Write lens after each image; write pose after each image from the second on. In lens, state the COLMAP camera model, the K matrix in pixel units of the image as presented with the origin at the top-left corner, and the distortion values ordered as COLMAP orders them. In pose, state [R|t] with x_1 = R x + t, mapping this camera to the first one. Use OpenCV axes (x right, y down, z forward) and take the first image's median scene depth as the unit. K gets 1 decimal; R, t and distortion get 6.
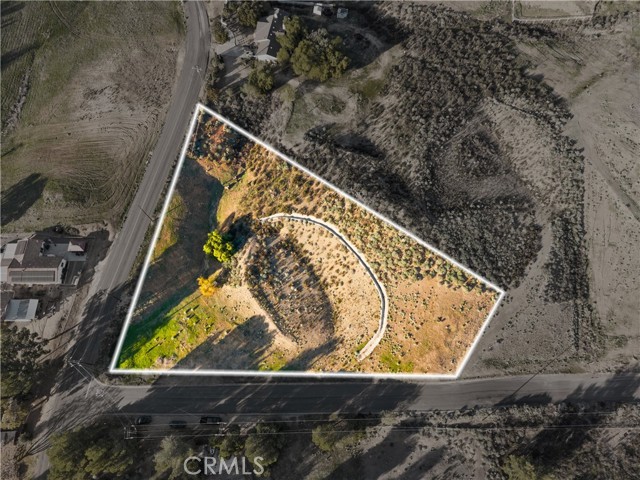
lens RADIAL K [[424.7, 0, 320.0], [0, 424.7, 240.0], [0, 0, 1]] dist [0.066857, -0.086709]
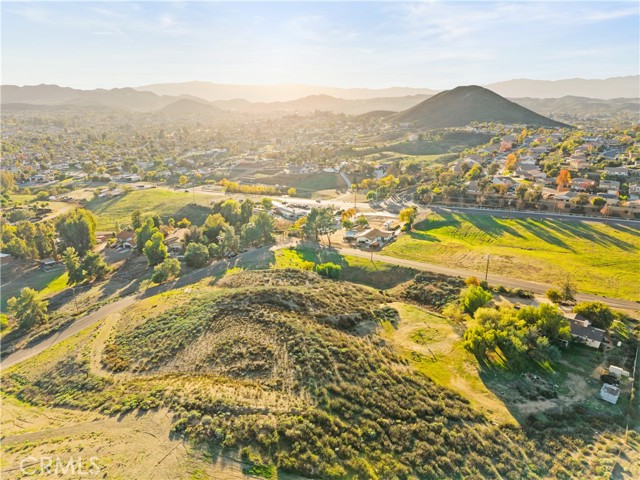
lens RADIAL K [[426.5, 0, 321.0], [0, 426.5, 239.0], [0, 0, 1]] dist [0.043302, -0.047189]
pose [[-0.508613, 0.285310, -0.812349, 0.839133], [-0.789707, 0.221326, 0.572170, -0.764955], [0.343040, 0.932530, 0.112742, 0.781086]]
